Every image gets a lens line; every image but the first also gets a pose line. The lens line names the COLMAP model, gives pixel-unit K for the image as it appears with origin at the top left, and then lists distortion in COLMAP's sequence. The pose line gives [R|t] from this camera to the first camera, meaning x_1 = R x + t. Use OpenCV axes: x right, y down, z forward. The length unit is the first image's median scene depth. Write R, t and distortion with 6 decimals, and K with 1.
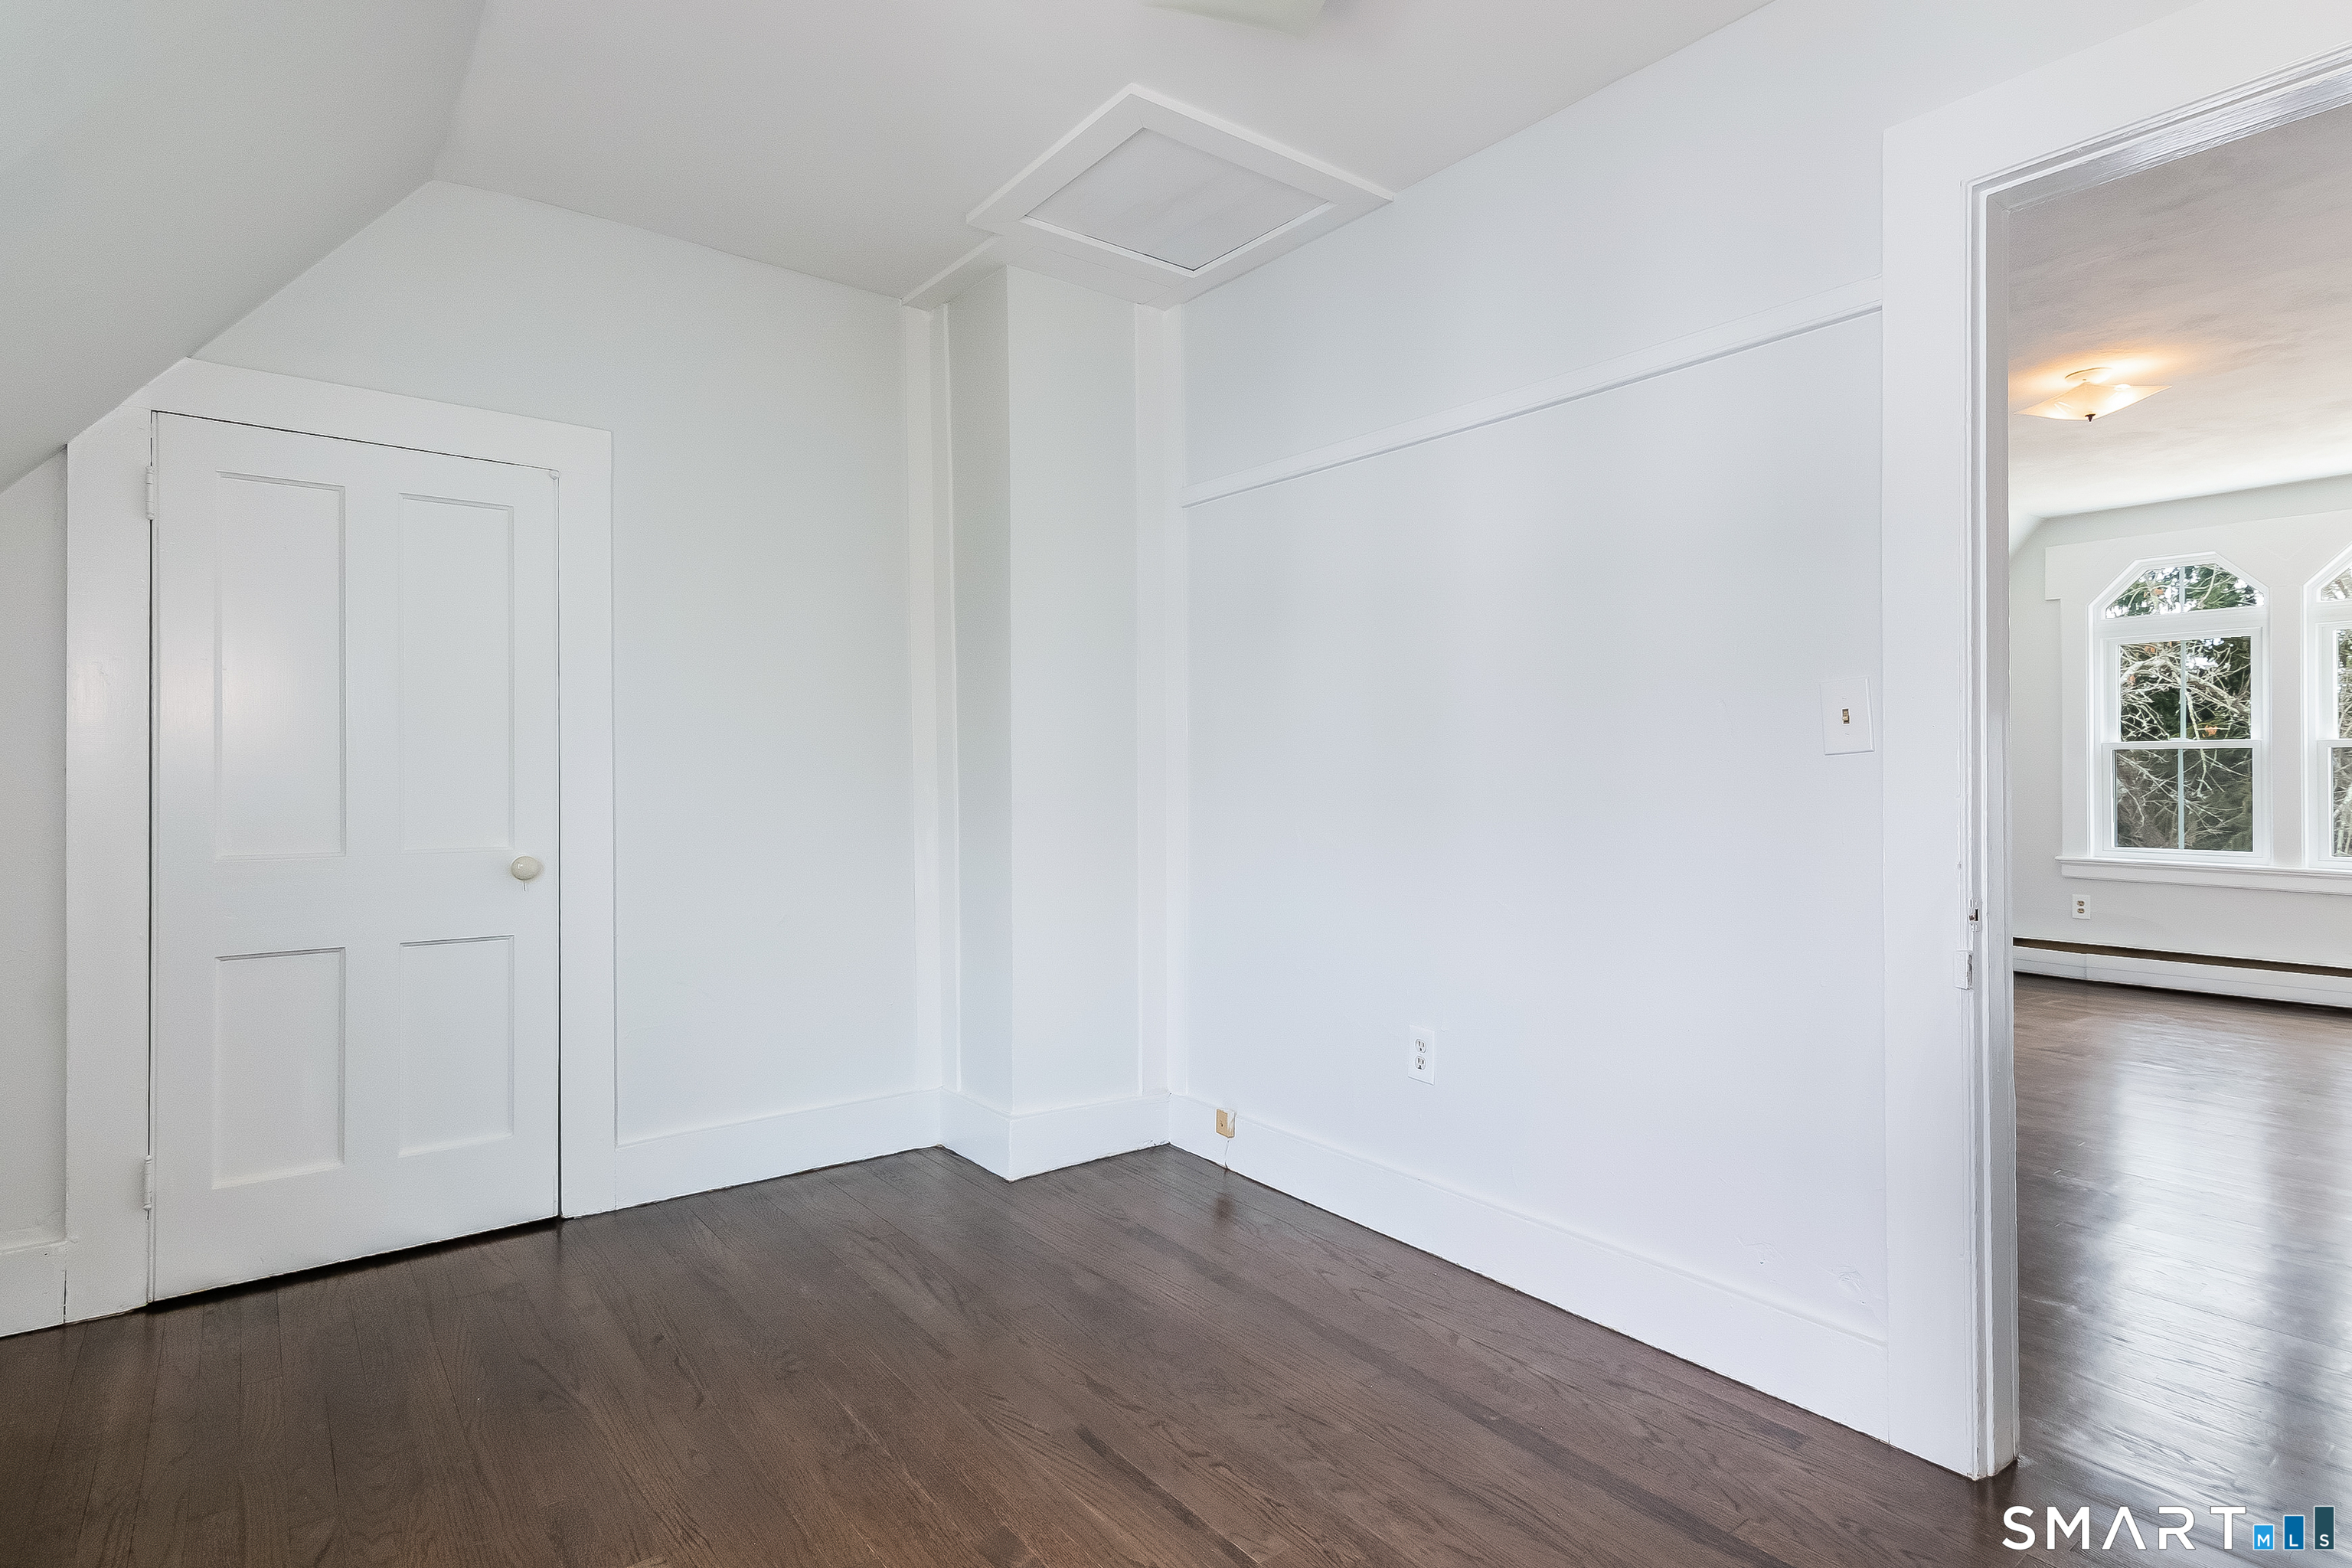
lens RADIAL K [[1198.8, 0, 1179.0], [0, 1198.8, 775.6], [0, 0, 1]] dist [-0.000866, 0.000232]
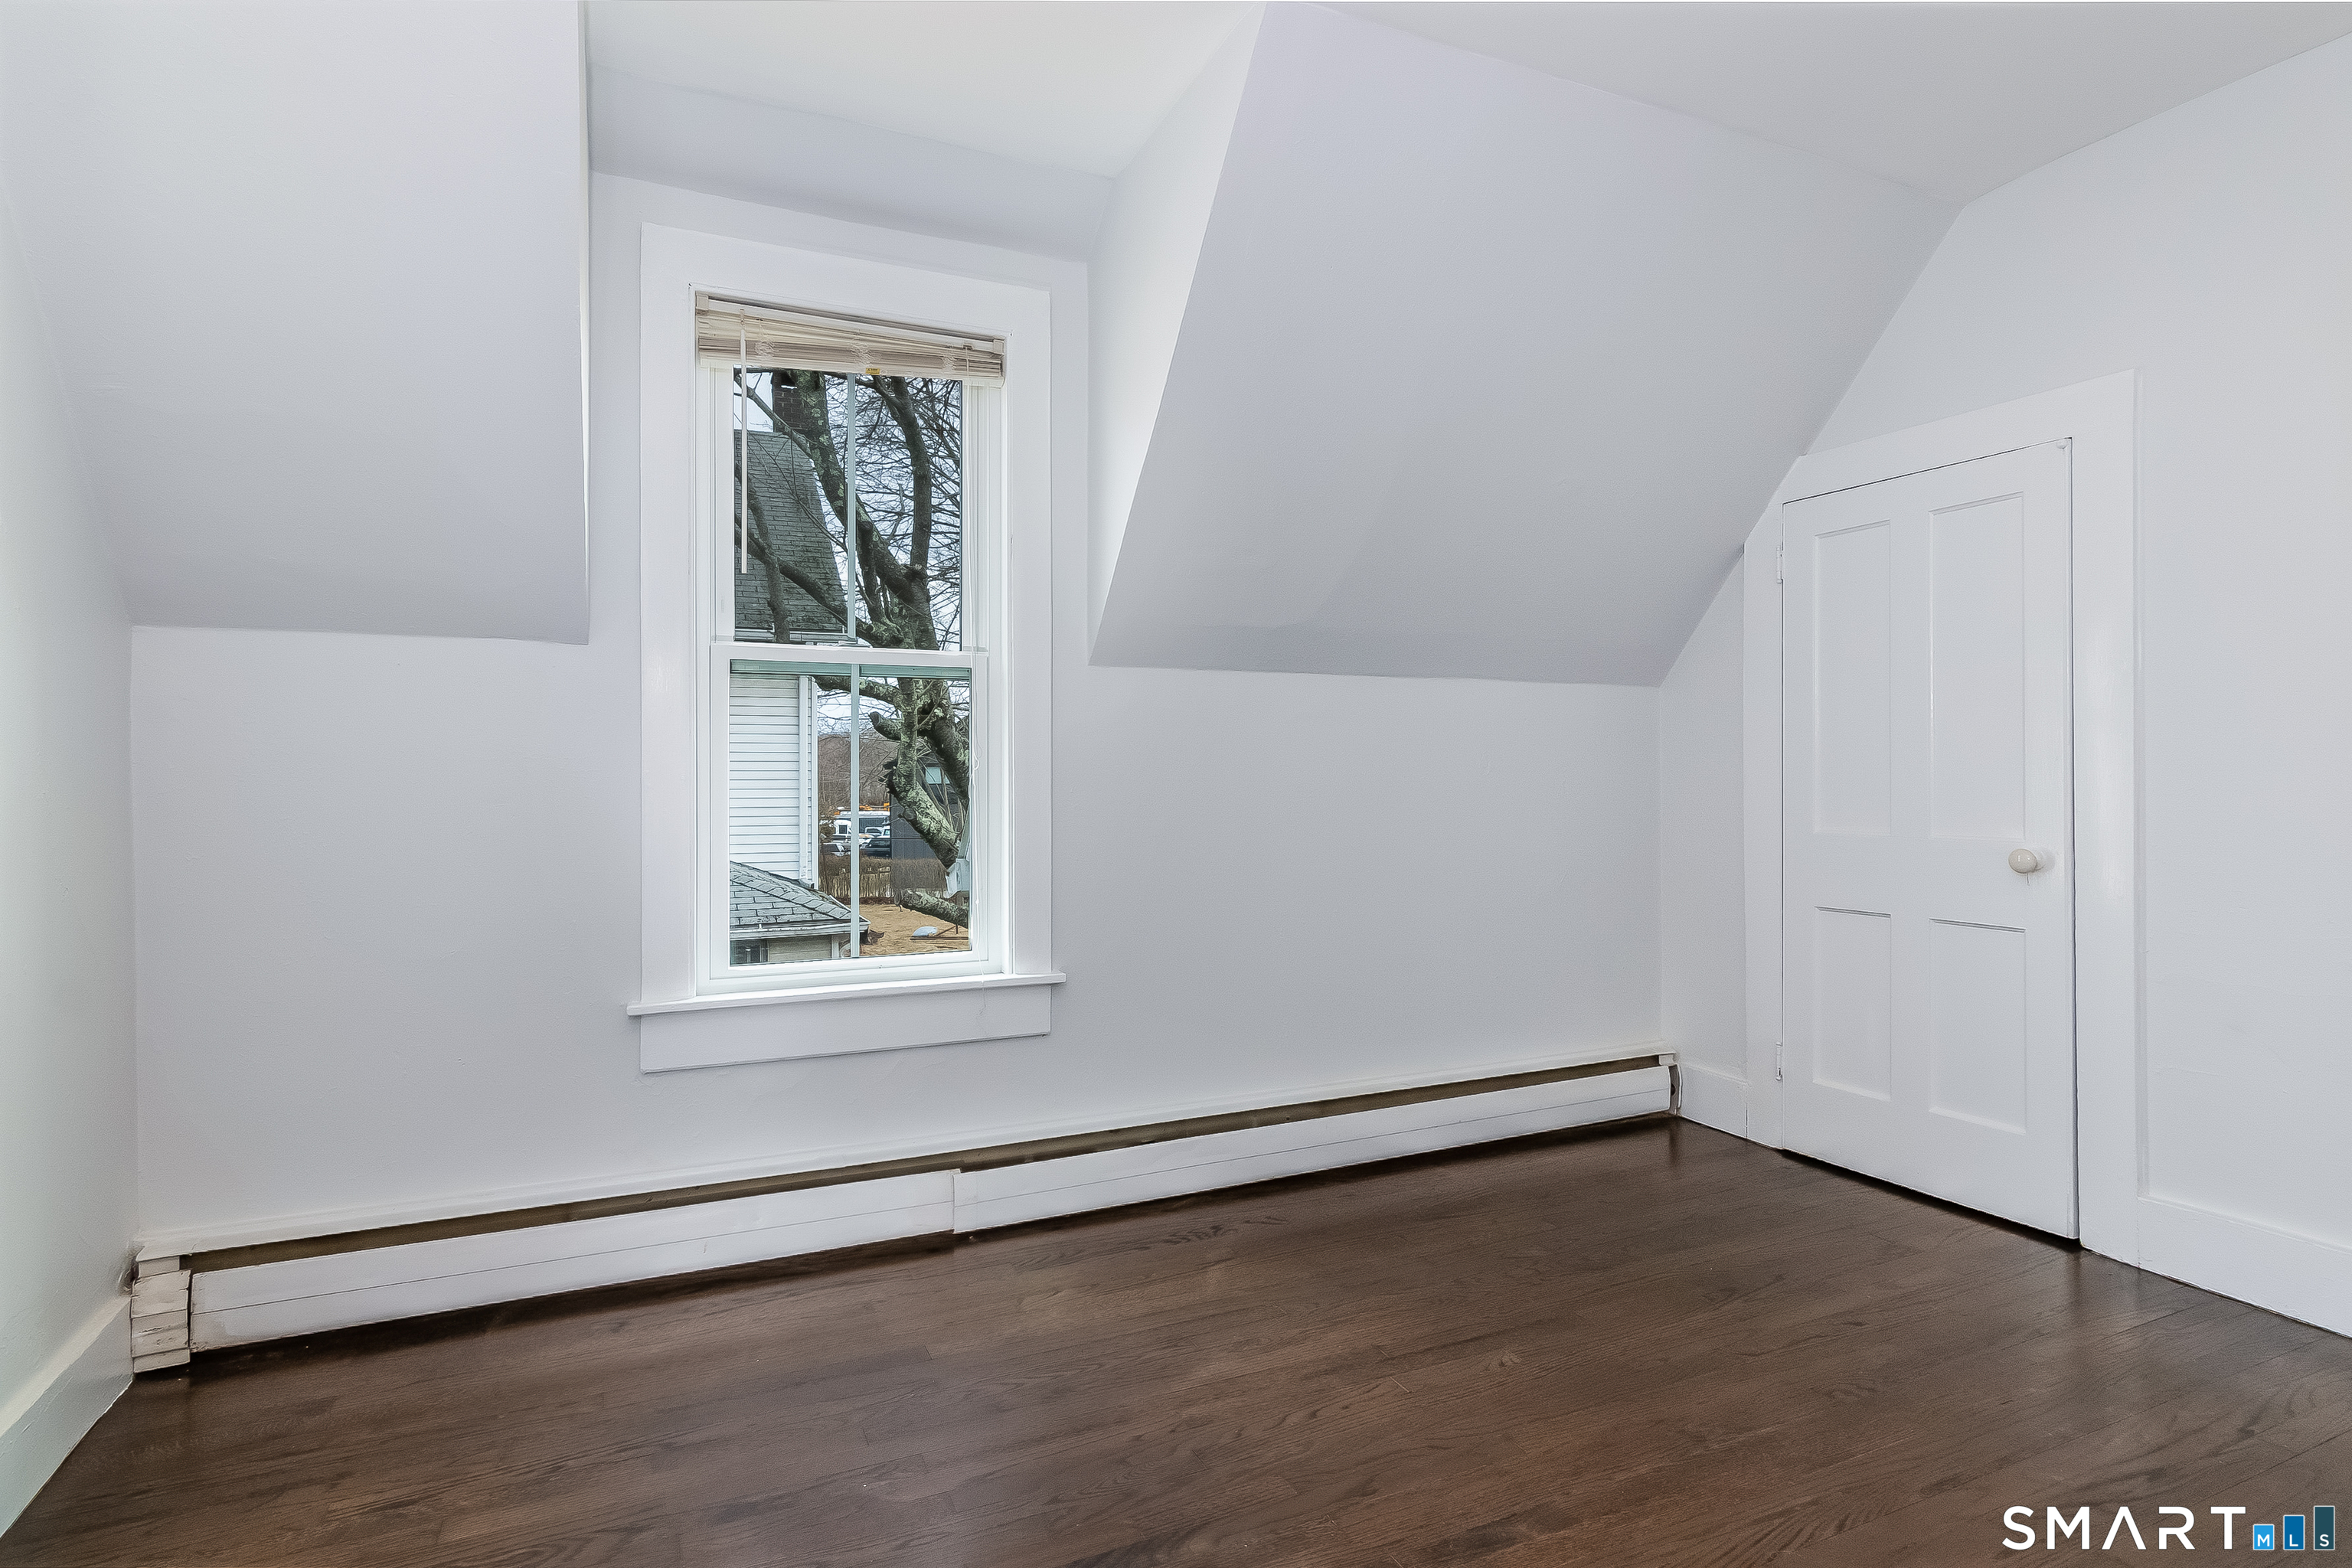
lens RADIAL K [[1198.8, 0, 1179.0], [0, 1198.8, 775.6], [0, 0, 1]] dist [-0.000866, 0.000232]
pose [[-0.238340, 0.005628, -0.971166, 0.644238], [0.009411, 0.999950, 0.003485, -0.002313], [0.971136, -0.008309, -0.238381, 0.649492]]
